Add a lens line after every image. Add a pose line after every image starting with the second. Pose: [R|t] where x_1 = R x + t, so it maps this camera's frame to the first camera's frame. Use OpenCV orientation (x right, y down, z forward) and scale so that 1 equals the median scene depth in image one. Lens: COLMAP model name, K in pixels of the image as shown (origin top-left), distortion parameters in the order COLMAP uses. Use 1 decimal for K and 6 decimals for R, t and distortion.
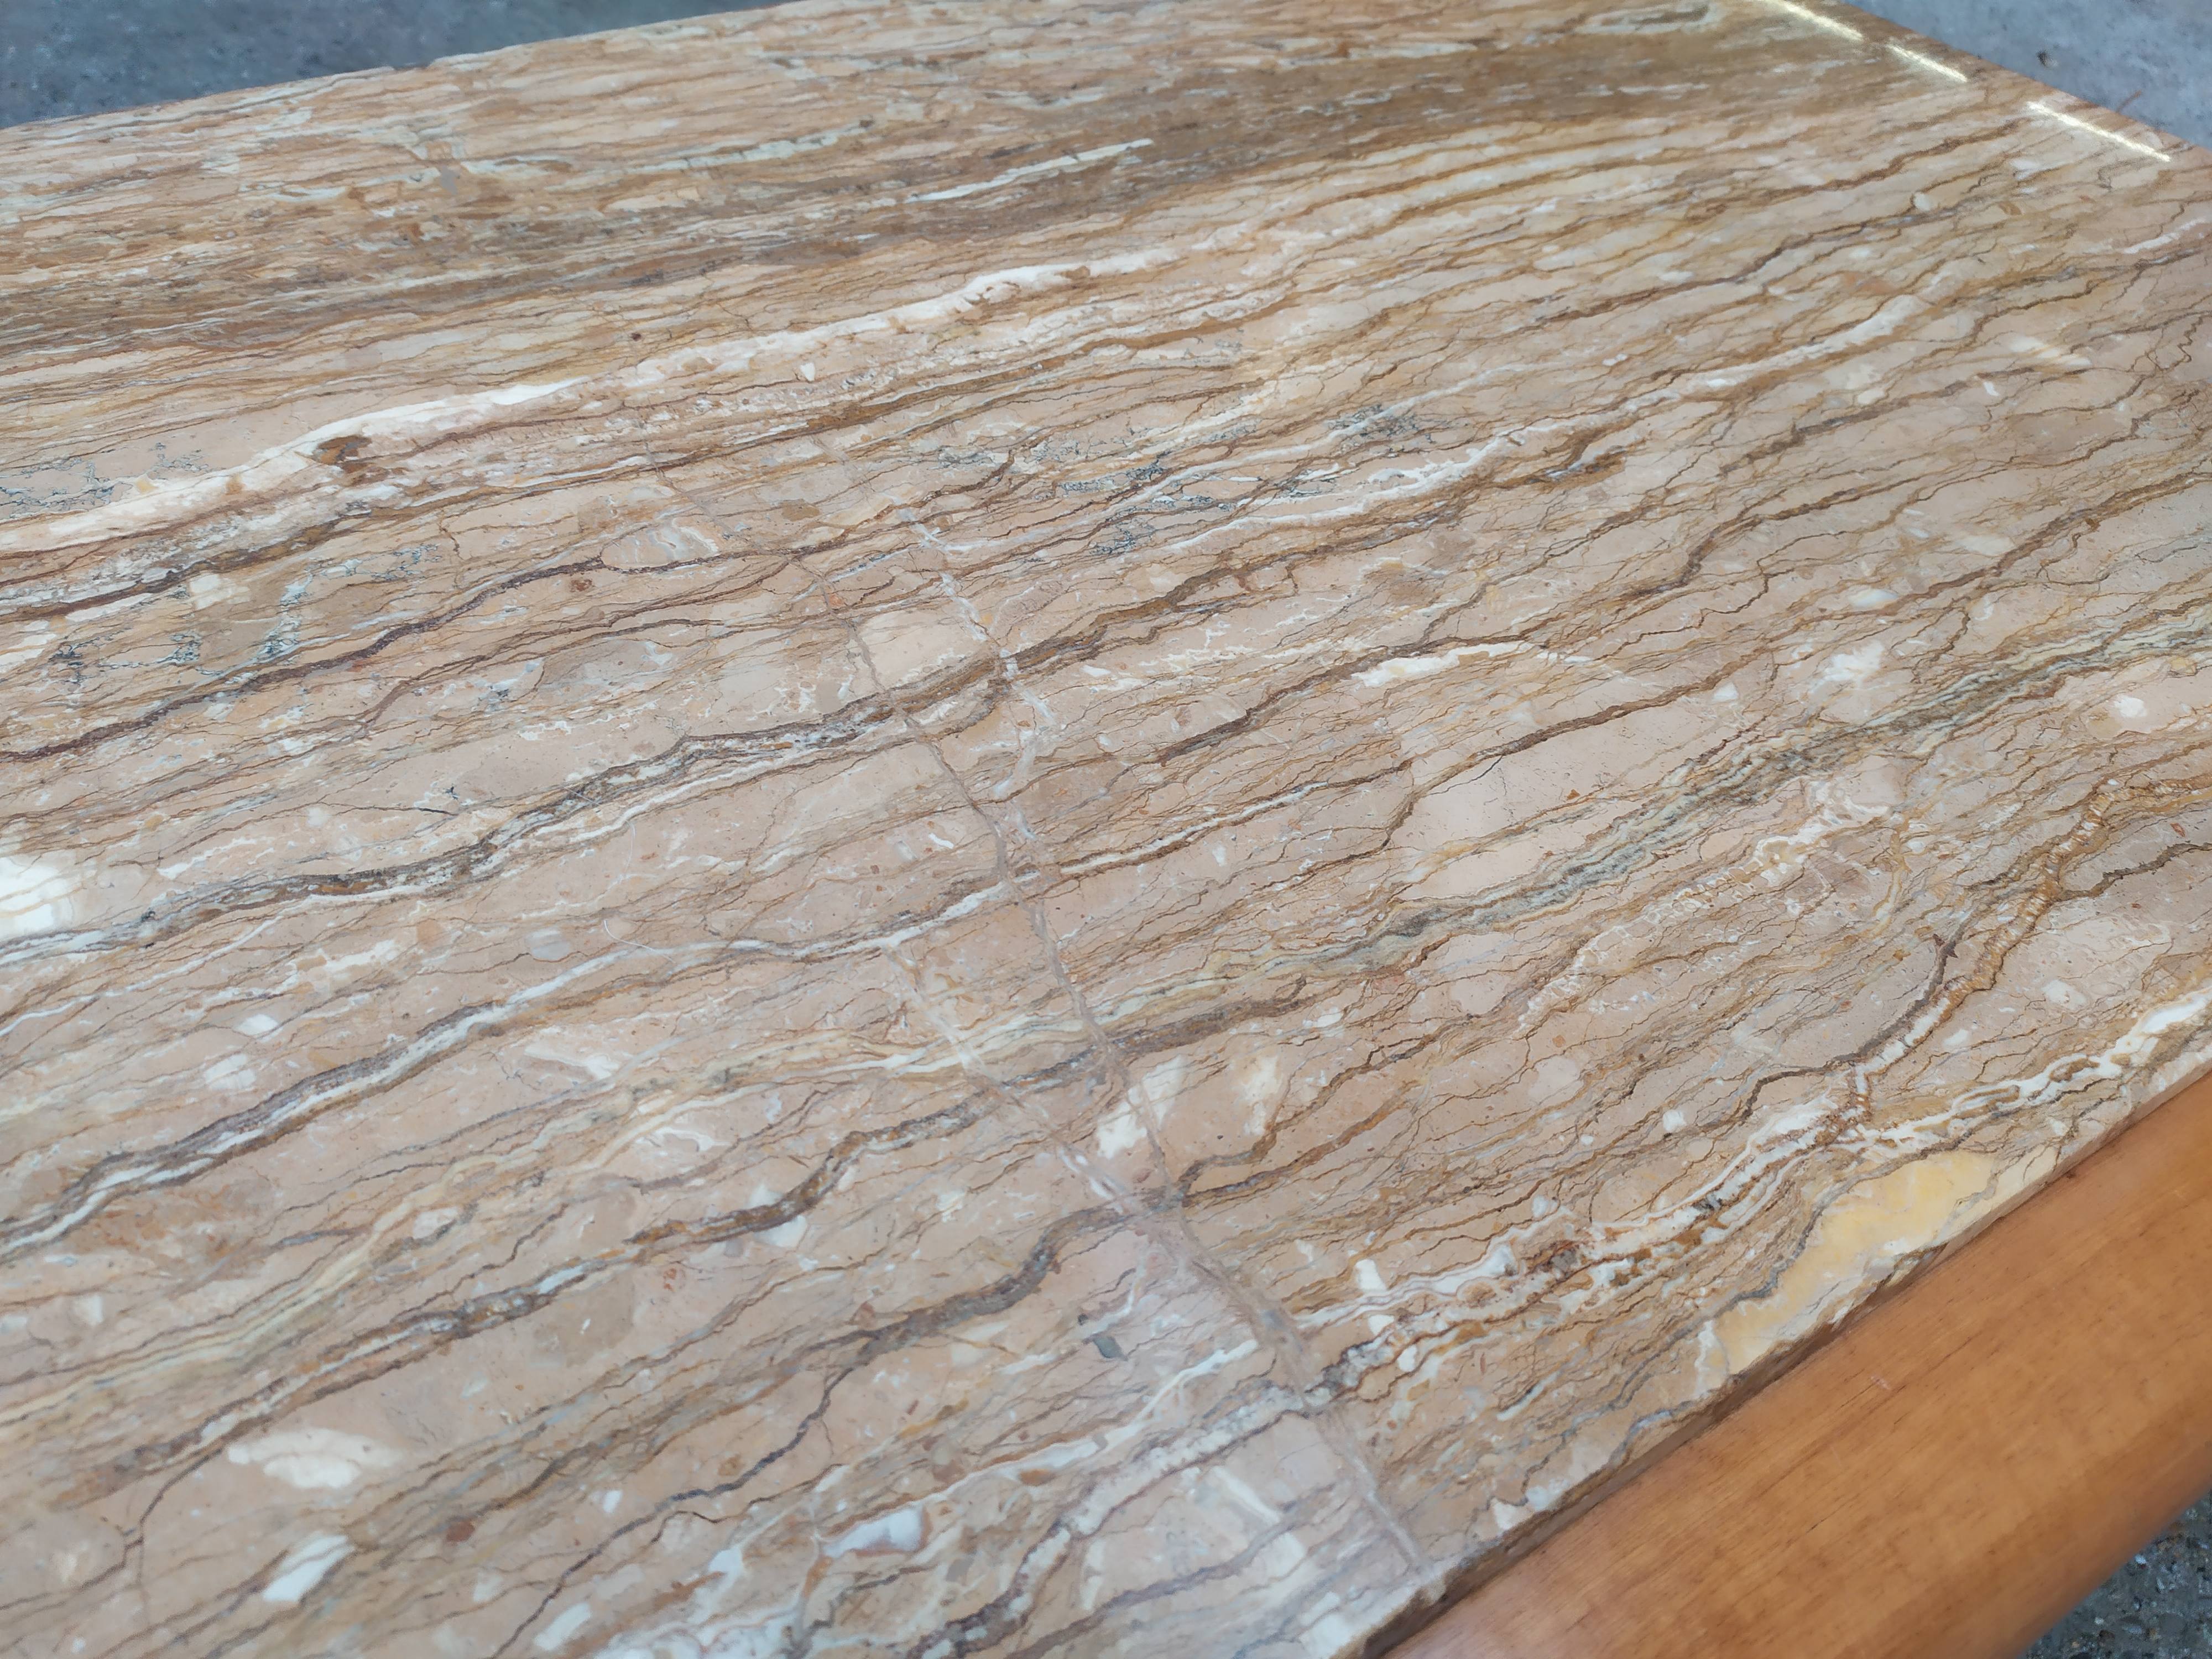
lens RADIAL K [[1711.1, 0, 1103.4], [0, 1711.1, 830.6], [0, 0, 1]] dist [0.071201, -0.125283]
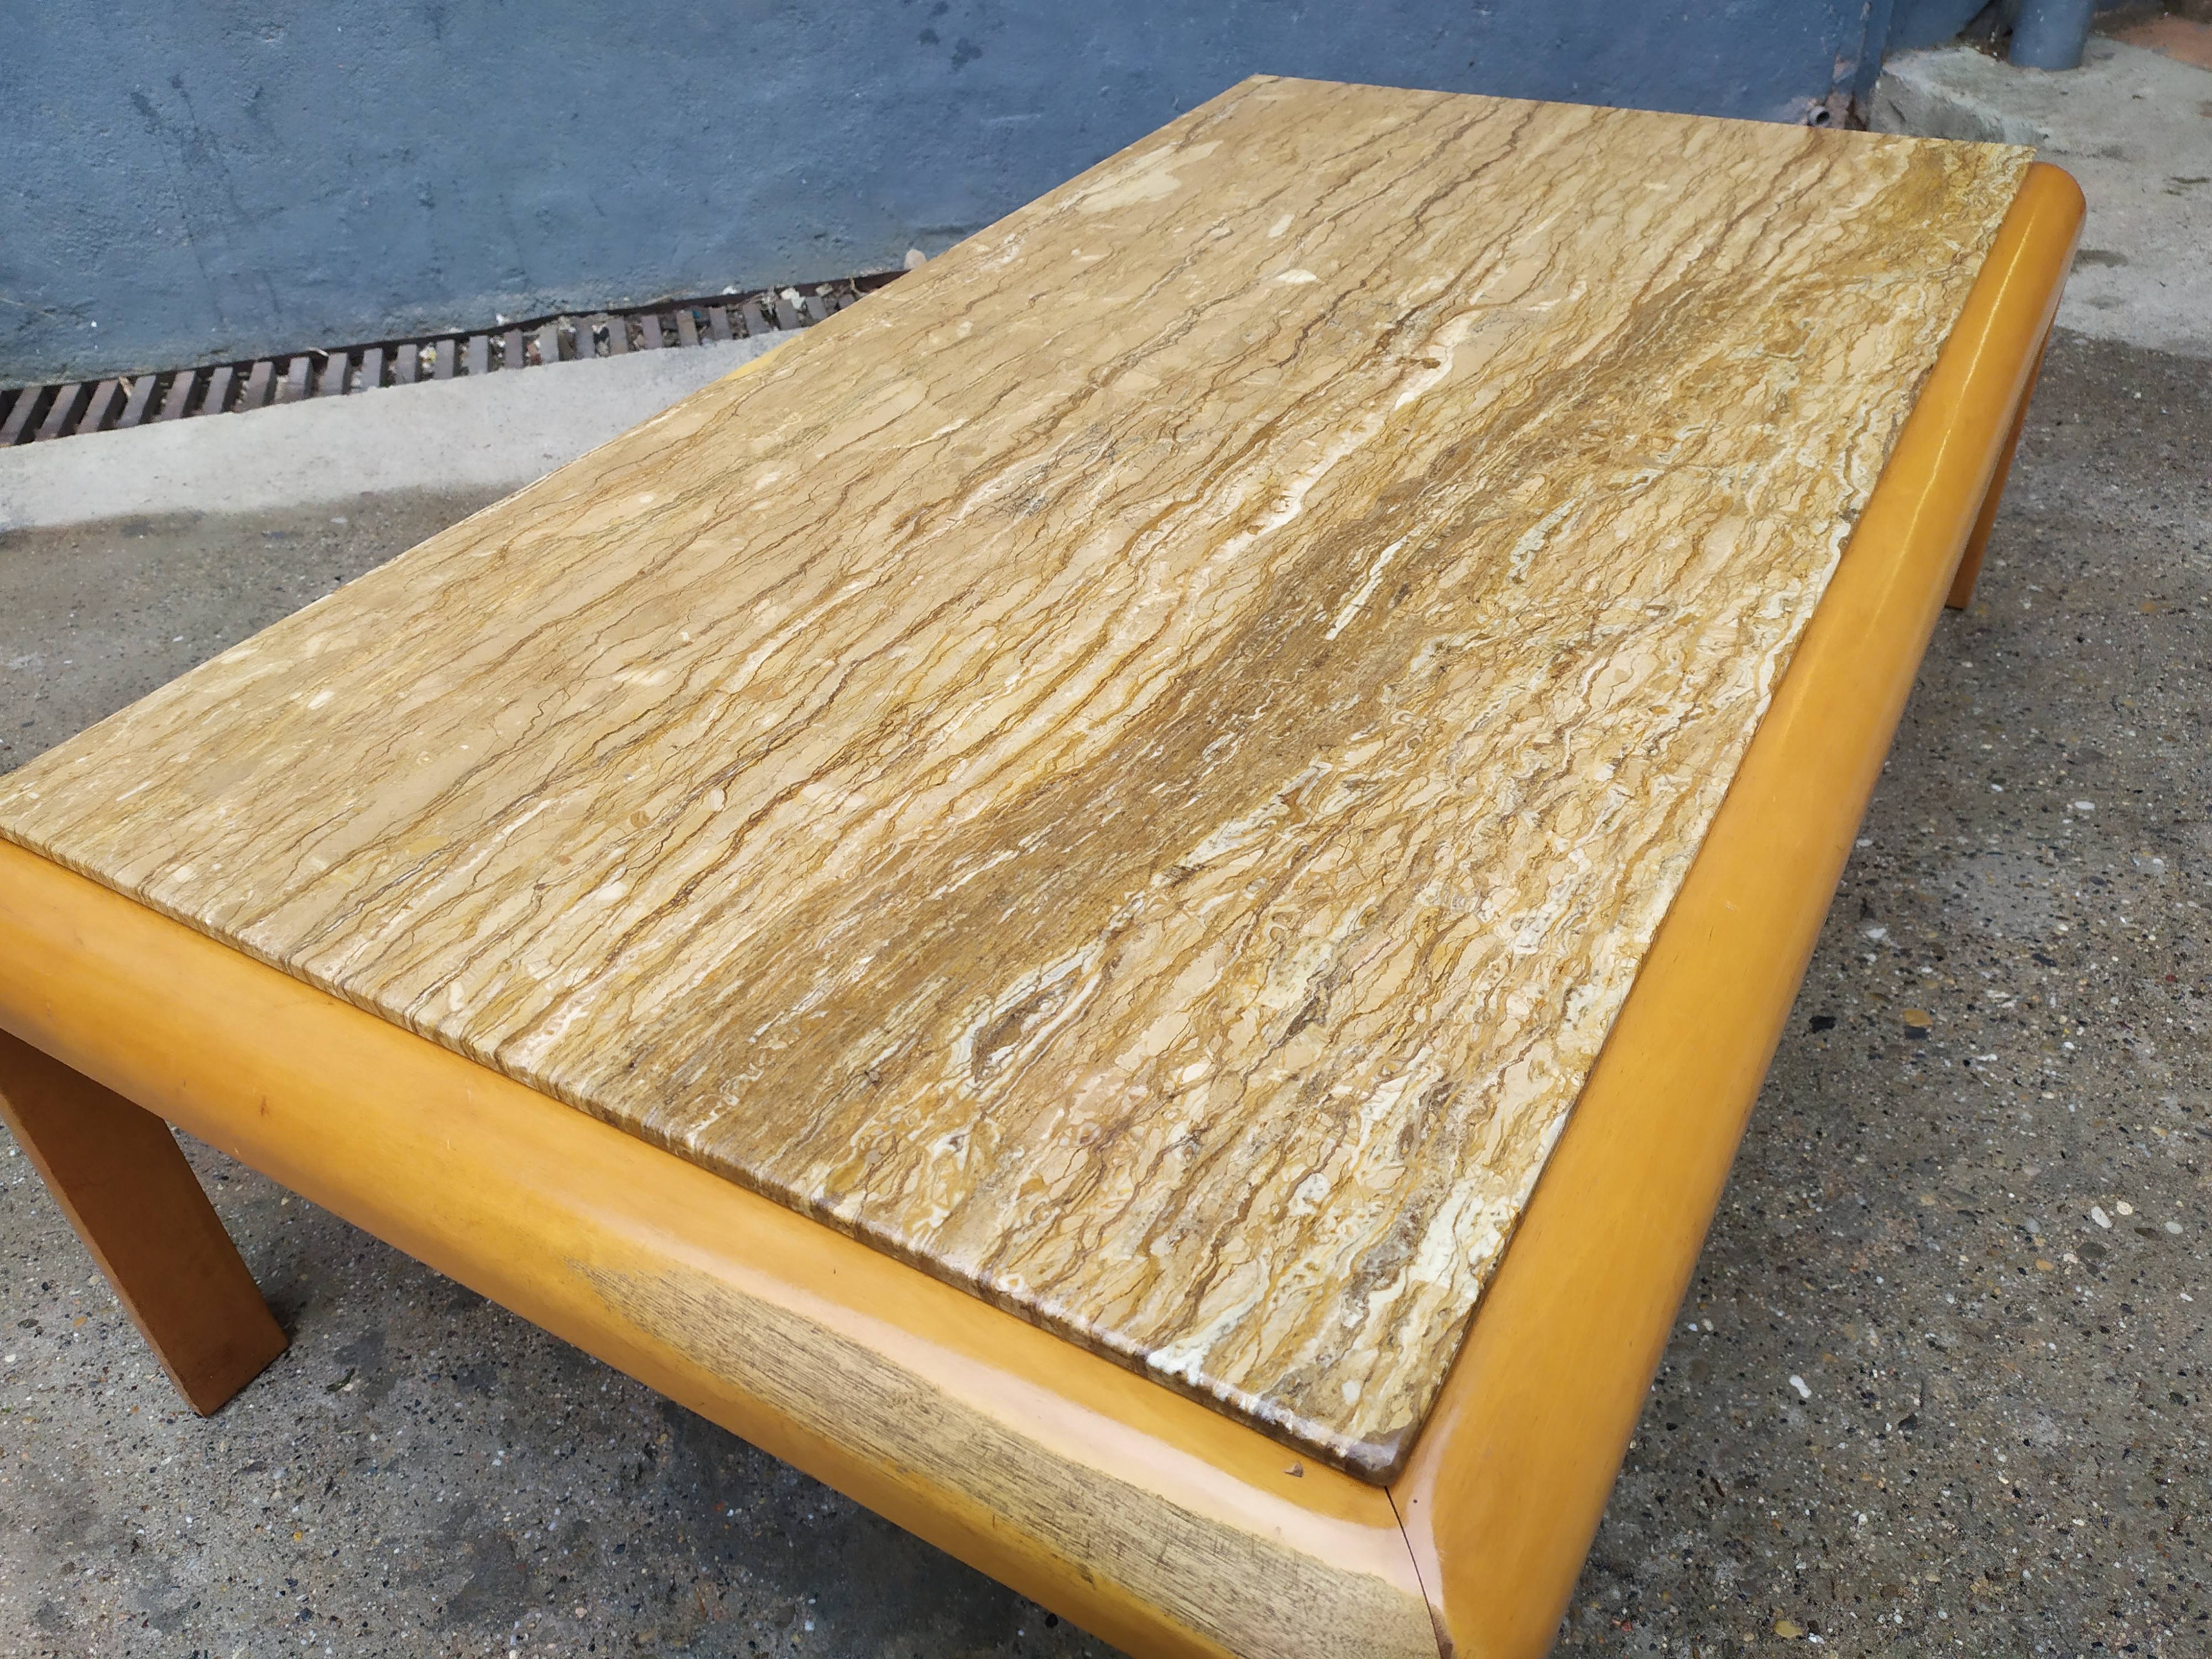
lens RADIAL K [[1693.4, 0, 1103.2], [0, 1693.4, 822.4], [0, 0, 1]] dist [0.036250, -0.014375]
pose [[-0.889574, 0.272841, -0.366354, 0.803671], [-0.314493, 0.215843, 0.924395, -1.781361], [0.331288, 0.937534, -0.106202, 1.480787]]
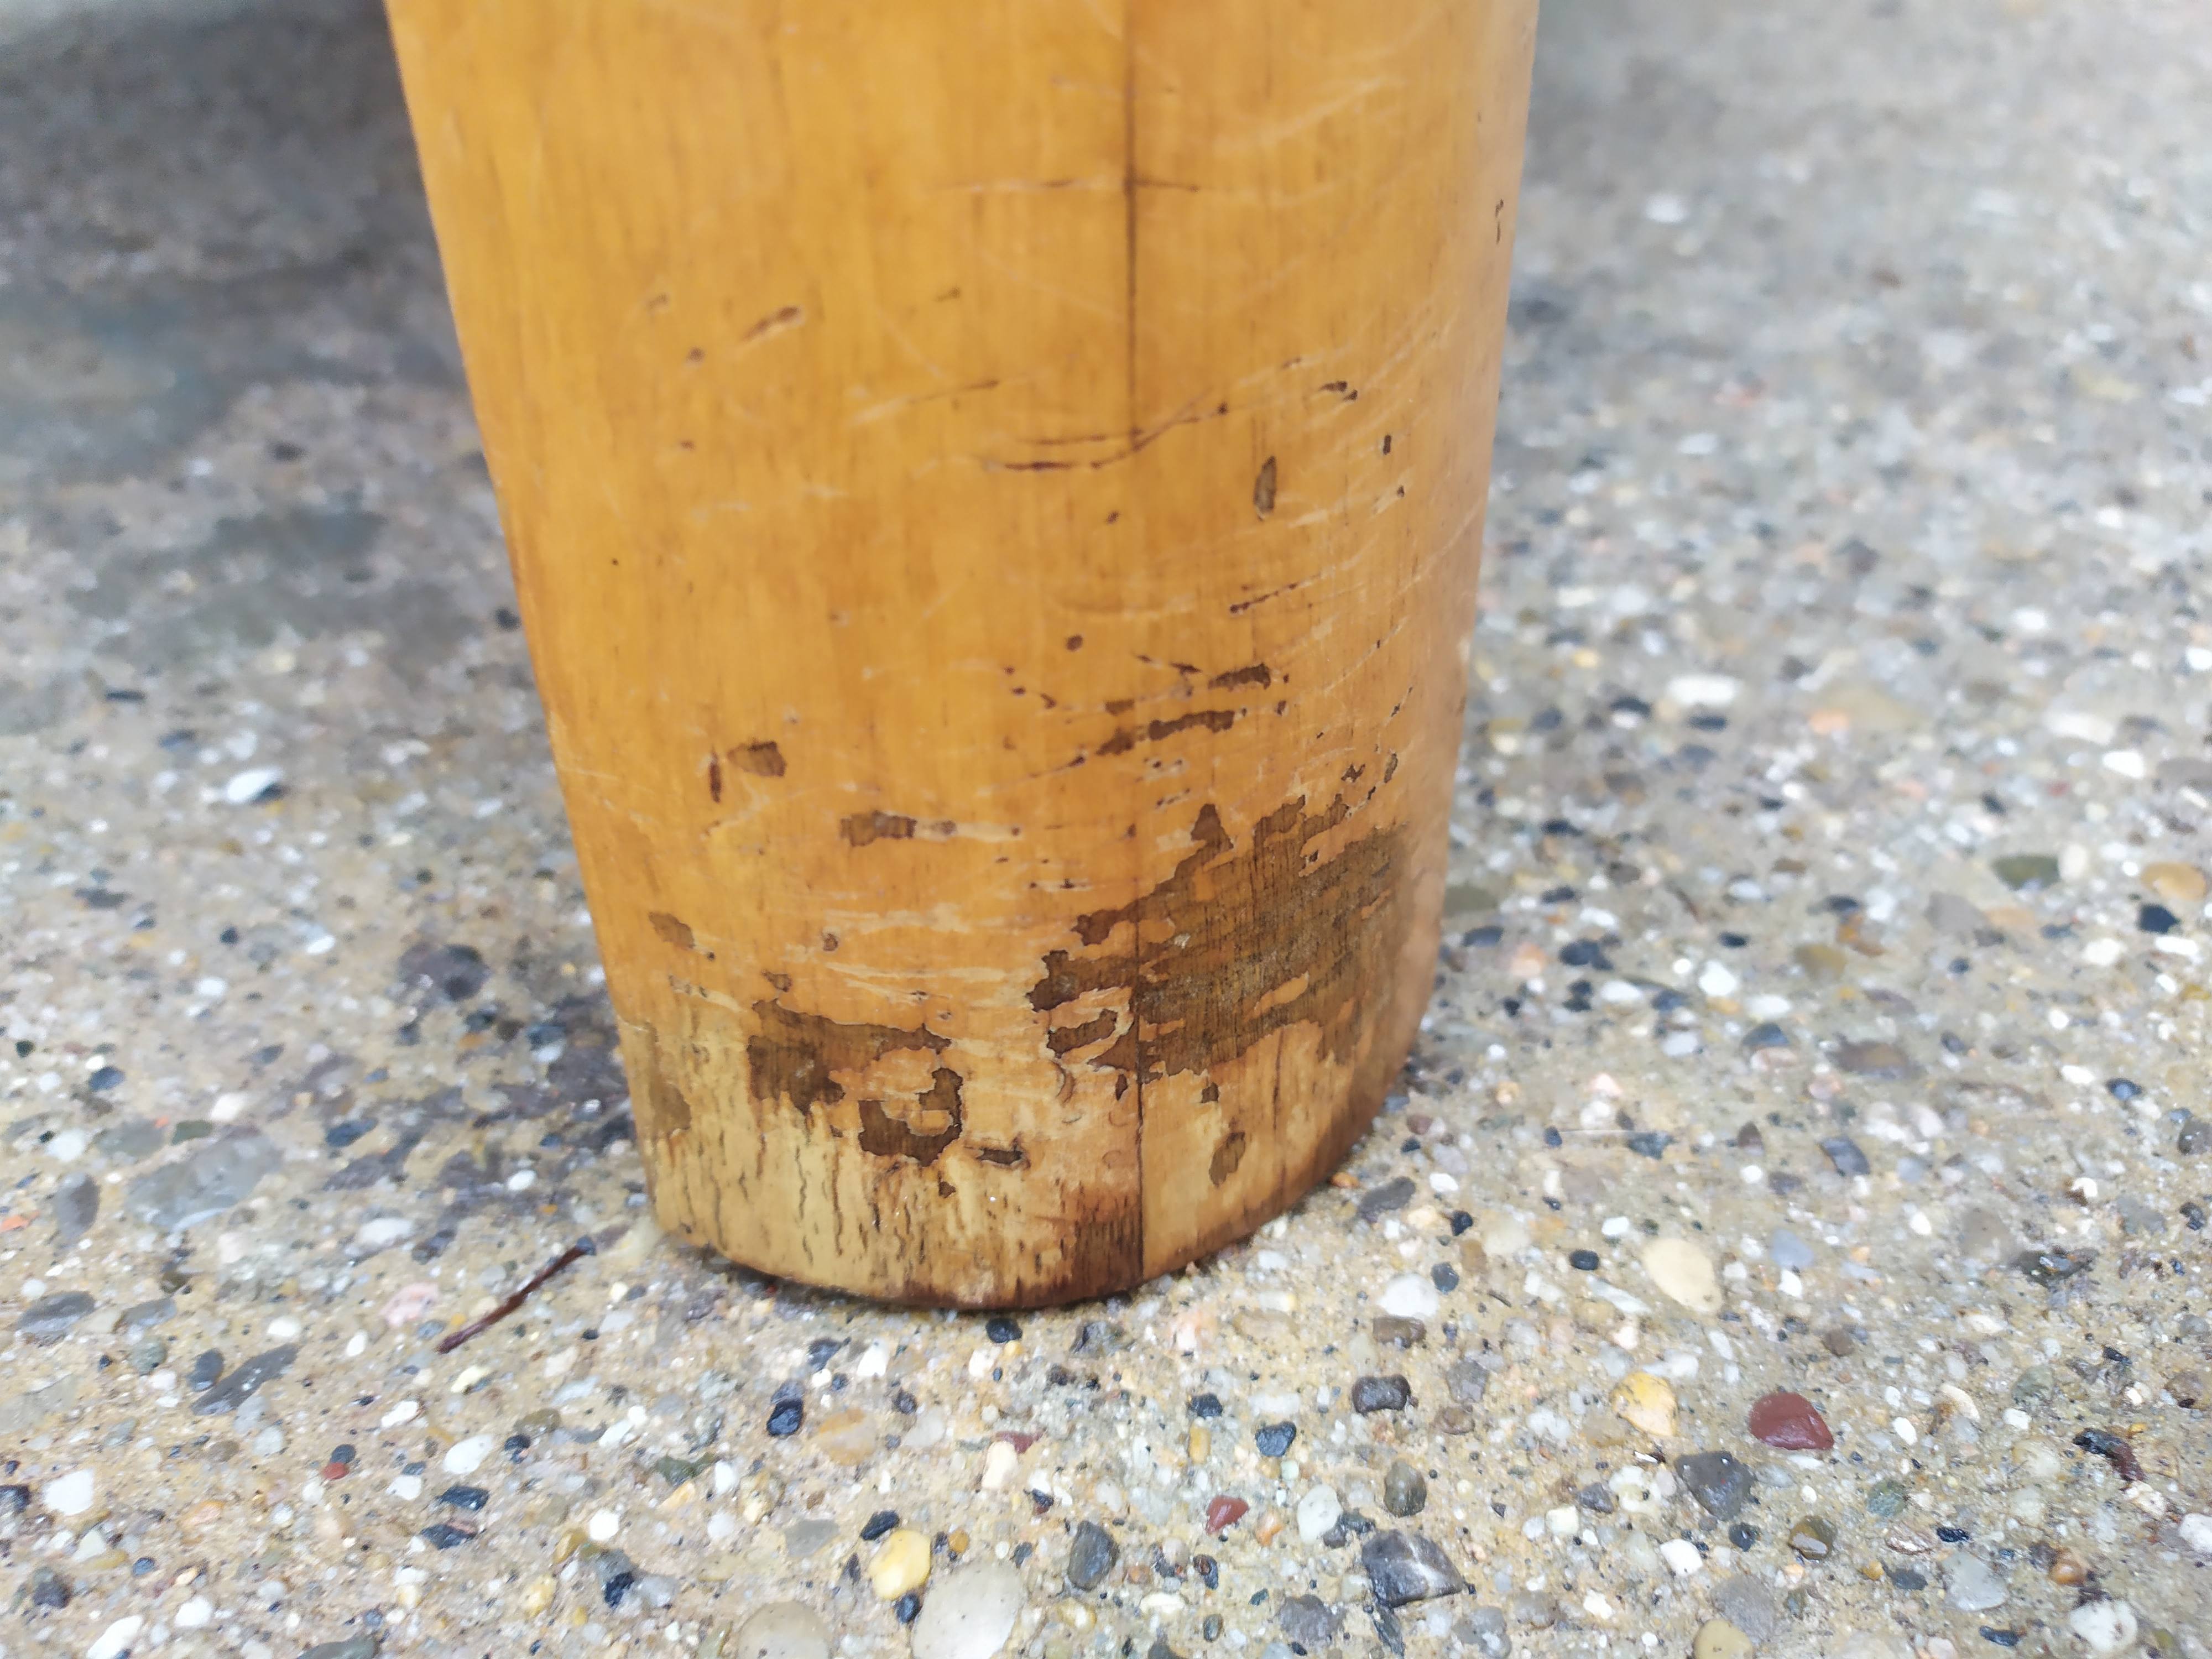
lens RADIAL K [[1773.9, 0, 1114.1], [0, 1773.9, 830.8], [0, 0, 1]] dist [-0.027601, -0.005210]
pose [[-0.833163, 0.272583, -0.481184, 0.556720], [-0.410169, 0.279040, 0.868273, -0.754135], [0.370947, 0.920779, -0.120681, 2.301133]]
